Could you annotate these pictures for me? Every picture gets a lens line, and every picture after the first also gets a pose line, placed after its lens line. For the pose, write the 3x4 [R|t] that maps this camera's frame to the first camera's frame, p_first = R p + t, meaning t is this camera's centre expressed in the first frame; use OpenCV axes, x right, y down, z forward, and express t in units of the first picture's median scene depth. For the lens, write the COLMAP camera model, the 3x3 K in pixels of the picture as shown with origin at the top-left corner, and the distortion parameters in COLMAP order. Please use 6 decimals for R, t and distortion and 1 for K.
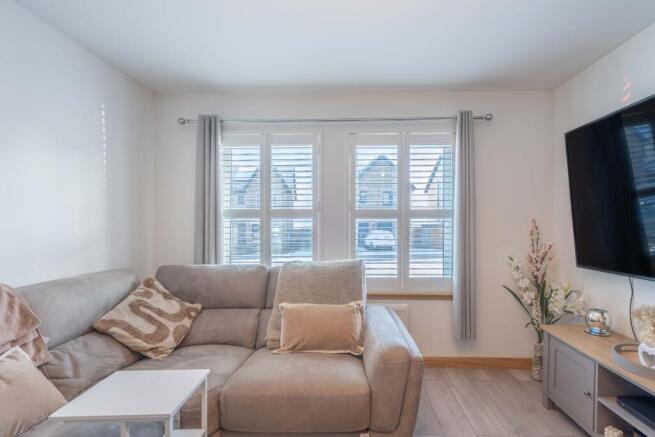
lens RADIAL K [[315.0, 0, 348.1], [0, 315.0, 227.9], [0, 0, 1]] dist [0.000853, 0.000398]
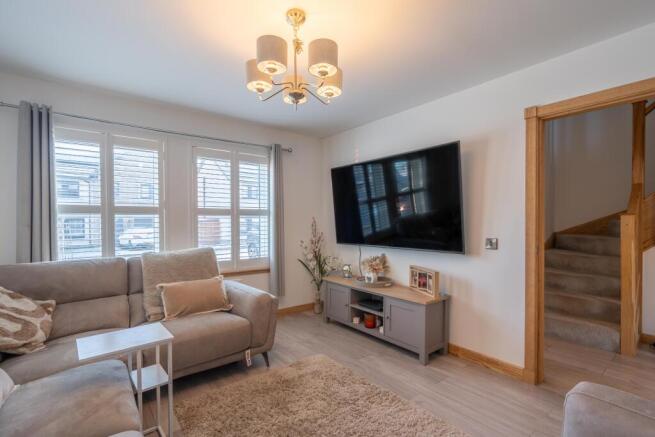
lens RADIAL K [[315.0, 0, 348.1], [0, 315.0, 227.9], [0, 0, 1]] dist [0.000853, 0.000398]
pose [[0.728742, -0.017282, 0.684571, -0.420827], [0.009467, 0.999840, 0.015163, 0.006470], [-0.684723, -0.004569, 0.728789, -0.327472]]
